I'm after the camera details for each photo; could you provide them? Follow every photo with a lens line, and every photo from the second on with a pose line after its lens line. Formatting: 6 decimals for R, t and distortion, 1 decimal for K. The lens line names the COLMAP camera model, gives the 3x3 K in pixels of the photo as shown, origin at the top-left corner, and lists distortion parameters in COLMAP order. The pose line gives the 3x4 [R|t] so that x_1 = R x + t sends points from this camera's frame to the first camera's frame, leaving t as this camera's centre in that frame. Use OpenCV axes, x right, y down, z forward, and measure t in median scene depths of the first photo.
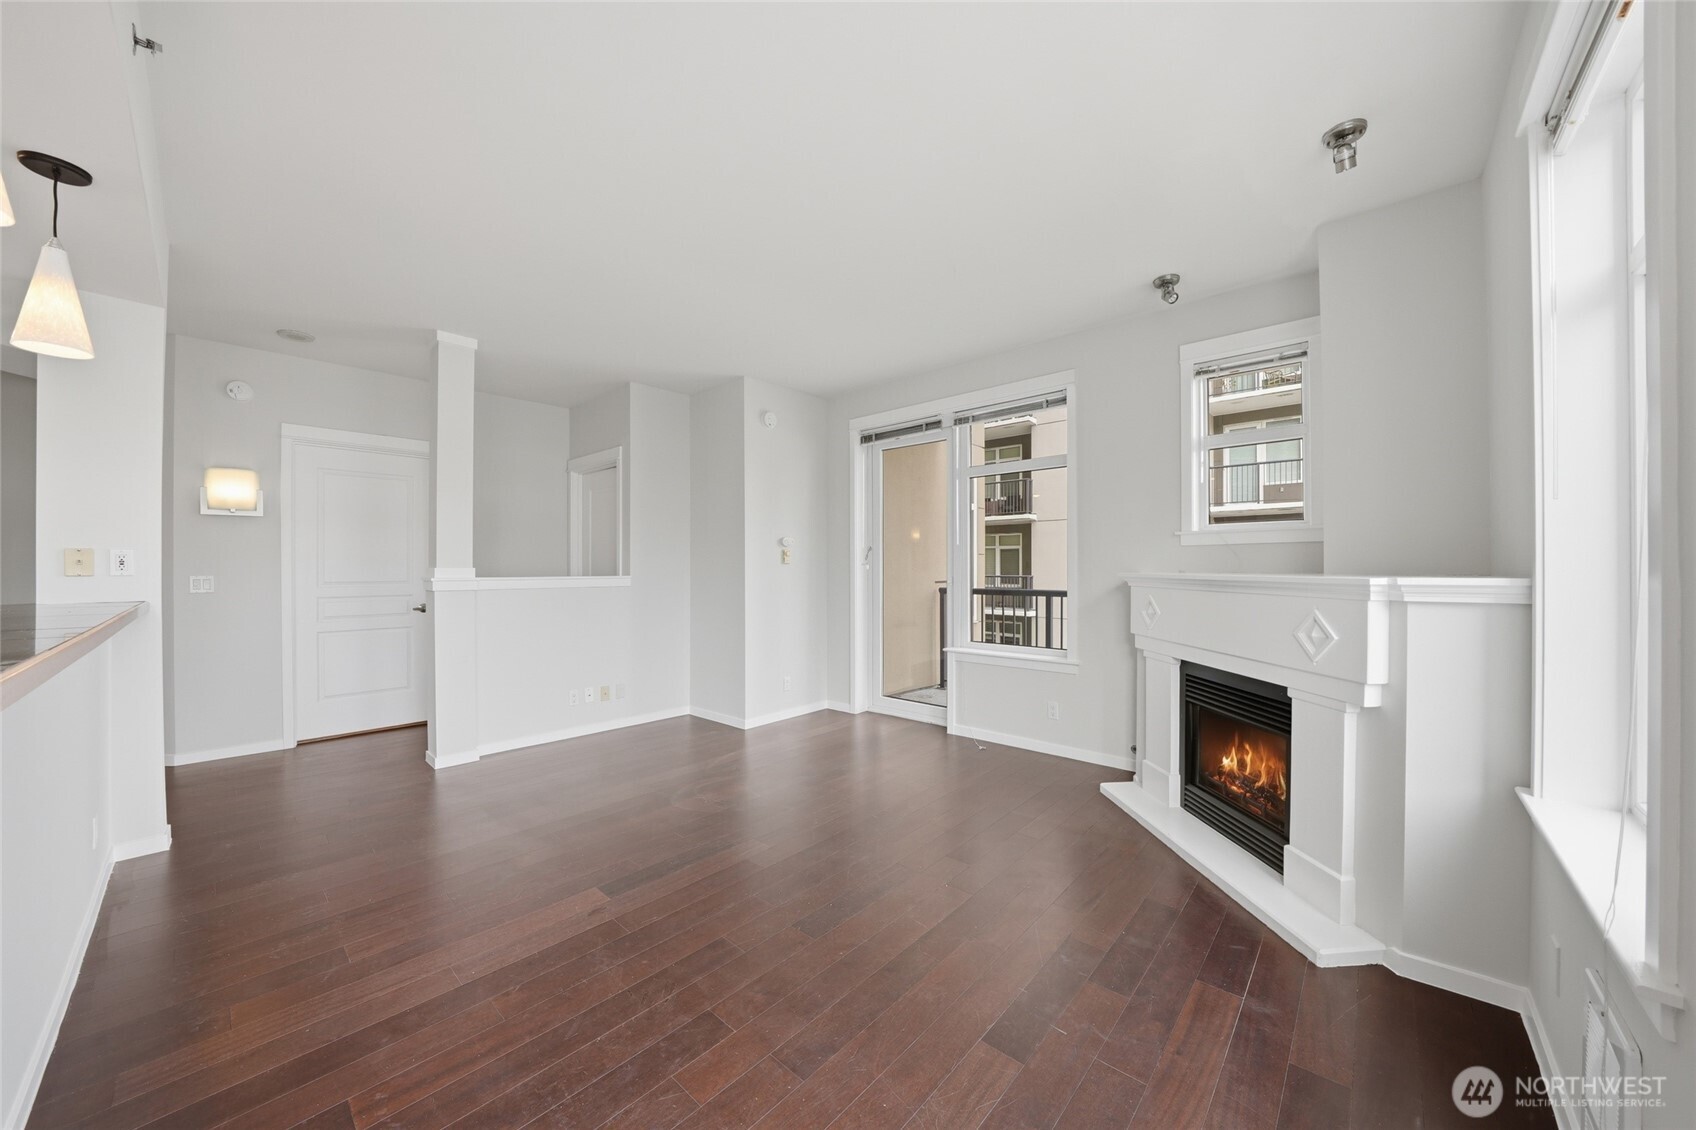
lens RADIAL K [[582.9, 0, 854.6], [0, 582.9, 570.2], [0, 0, 1]] dist [0.002428, -0.000015]
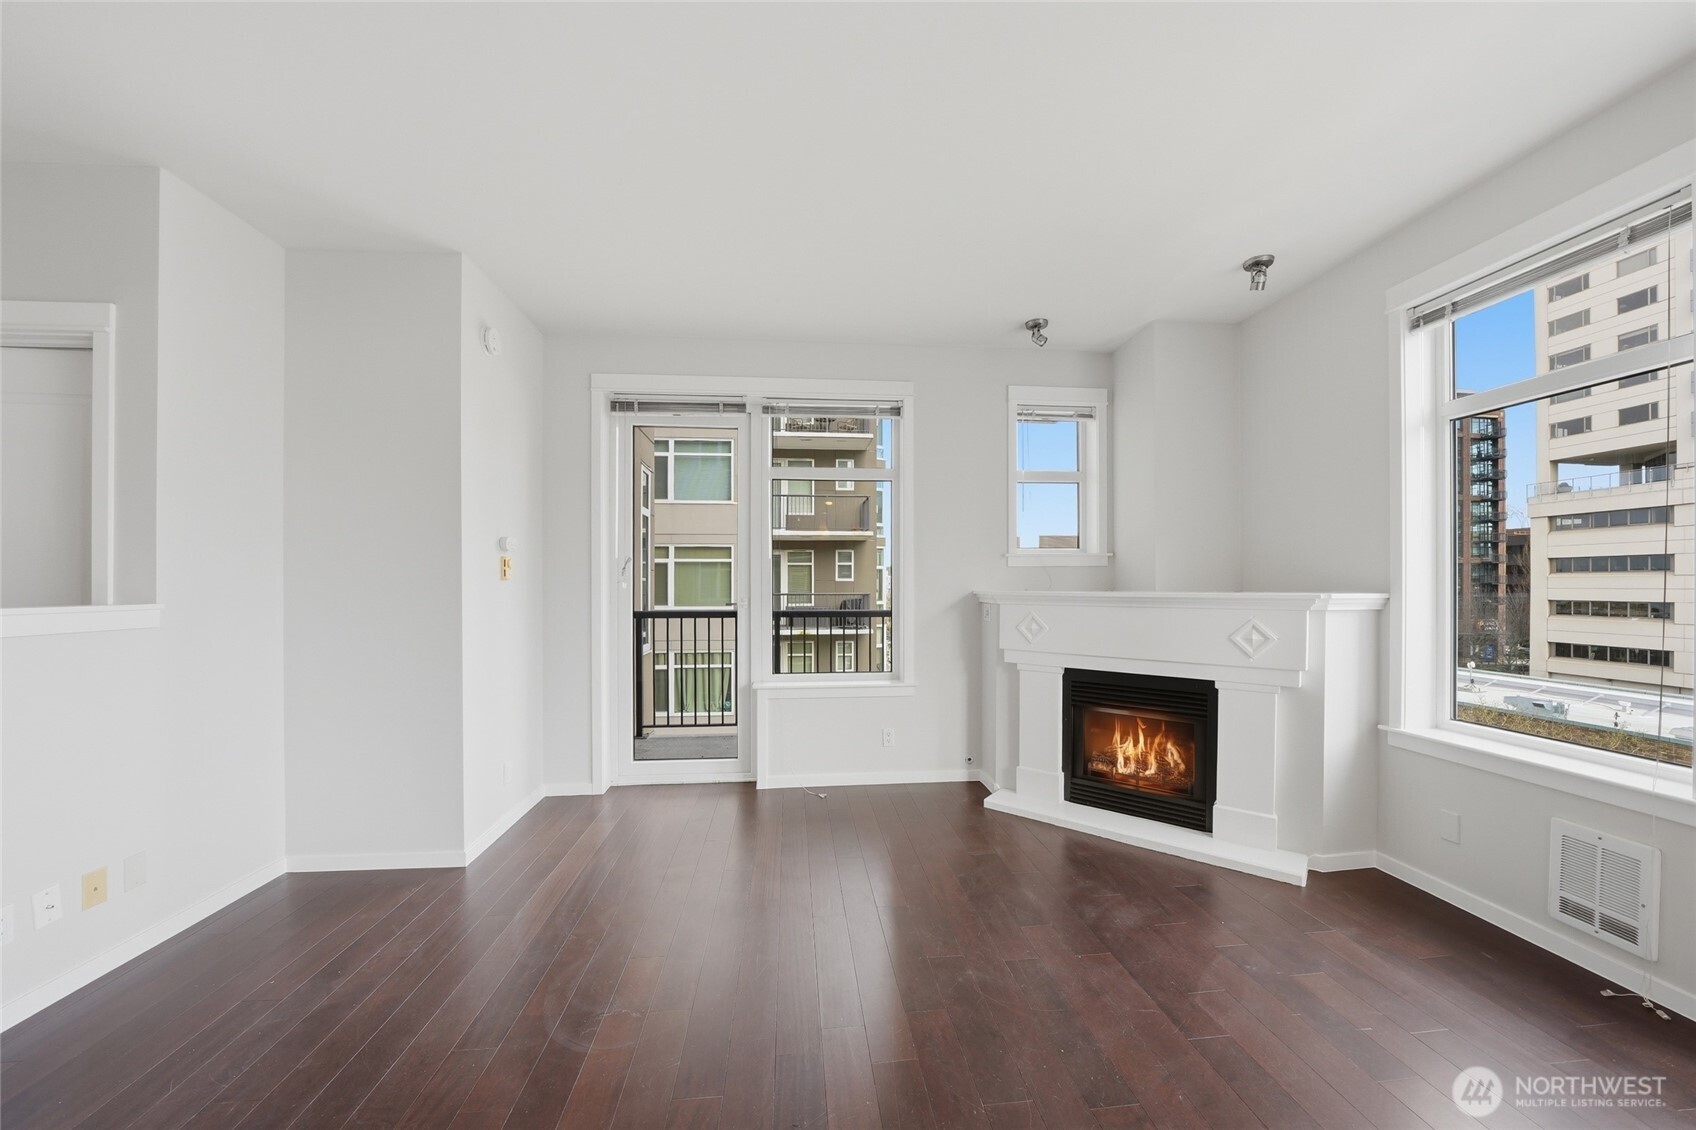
lens RADIAL K [[611.8, 0, 848.4], [0, 611.8, 588.5], [0, 0, 1]] dist [-0.004362, -0.000183]
pose [[0.692899, -0.002285, 0.721031, -0.363082], [0.002696, 0.999996, 0.000578, -0.001463], [-0.721030, 0.001543, 0.692903, 0.310856]]
